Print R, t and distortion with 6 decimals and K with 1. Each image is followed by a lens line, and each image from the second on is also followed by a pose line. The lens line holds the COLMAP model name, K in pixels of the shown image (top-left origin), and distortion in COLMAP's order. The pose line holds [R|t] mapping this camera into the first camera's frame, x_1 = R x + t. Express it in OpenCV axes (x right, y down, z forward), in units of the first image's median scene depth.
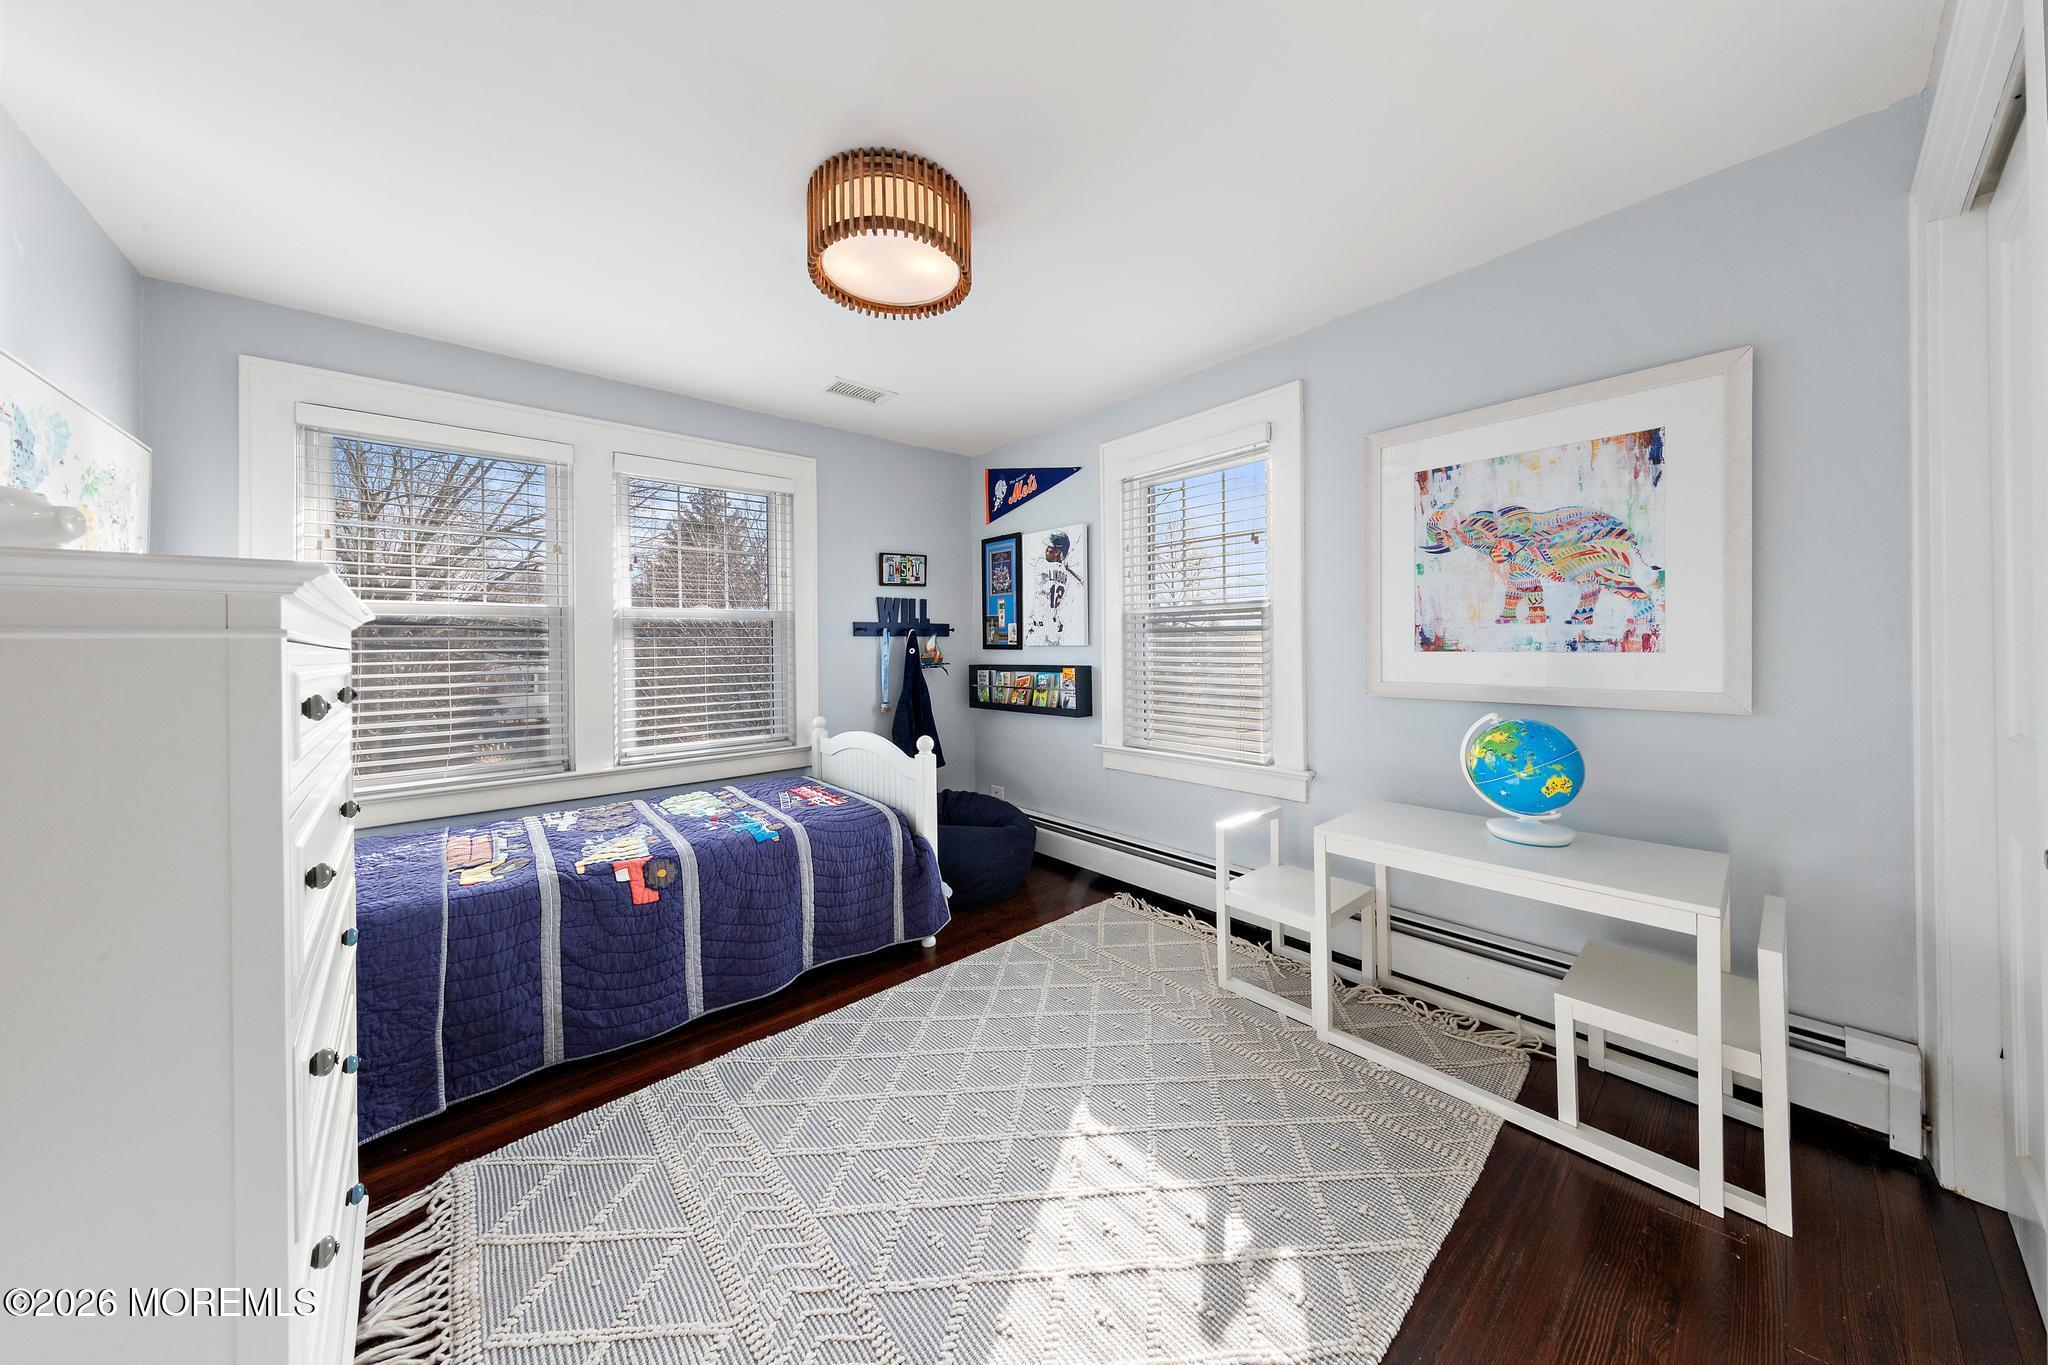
lens RADIAL K [[674.2, 0, 1028.3], [0, 674.2, 645.5], [0, 0, 1]] dist [0.000320, 0.000031]
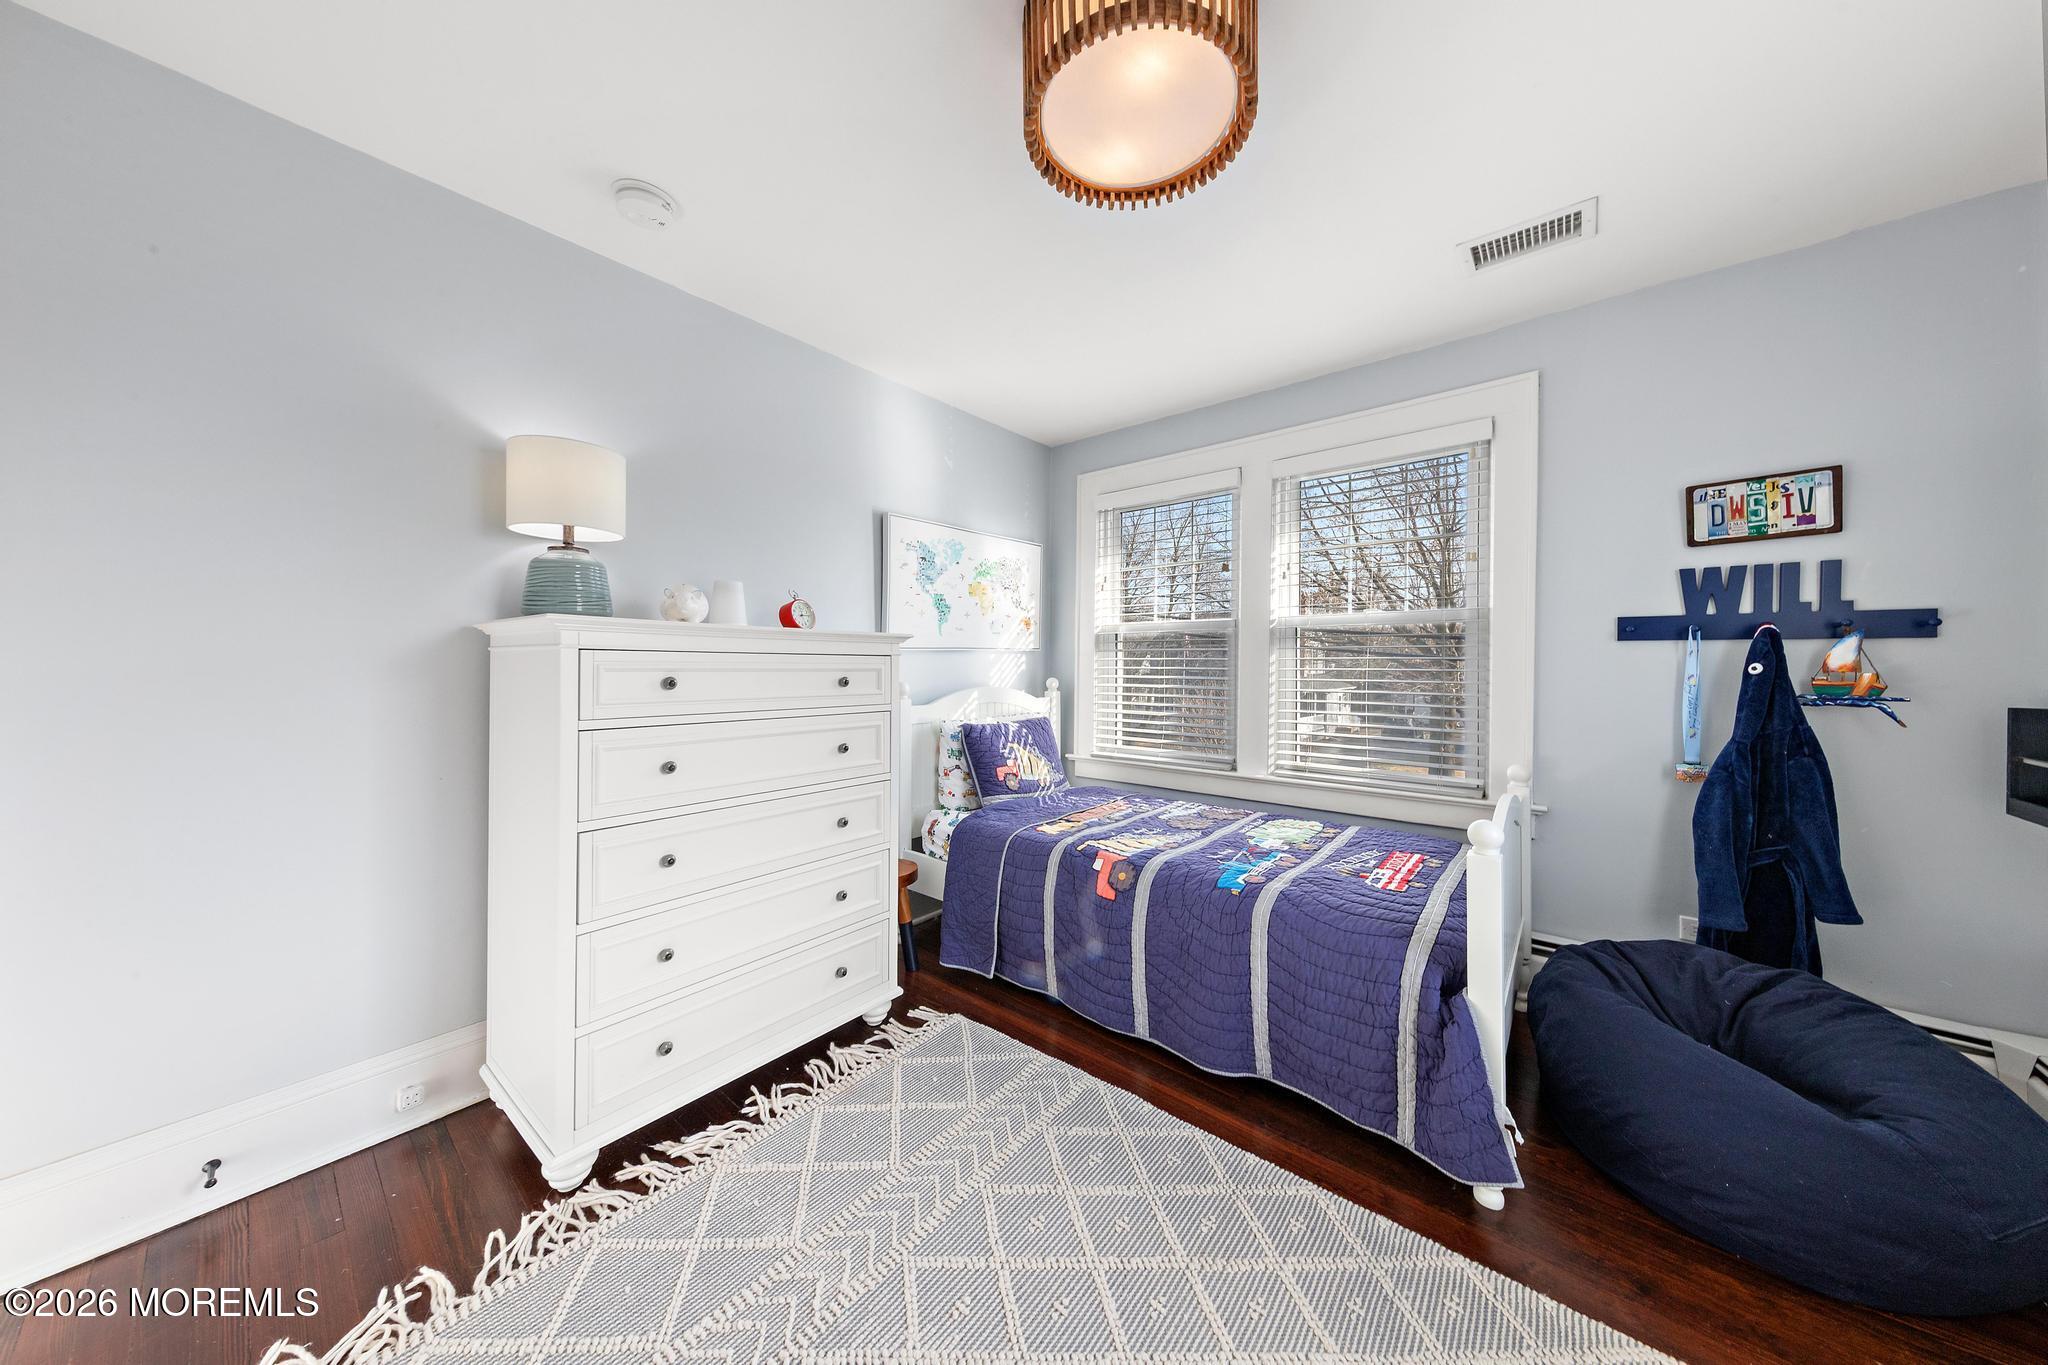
lens RADIAL K [[643.8, 0, 1025.2], [0, 643.8, 670.2], [0, 0, 1]] dist [0.008090, -0.000003]
pose [[0.151842, 0.025285, -0.988081, 0.221046], [-0.005525, 0.999679, 0.024733, 0.000217], [0.988389, 0.001704, 0.151933, 0.392562]]
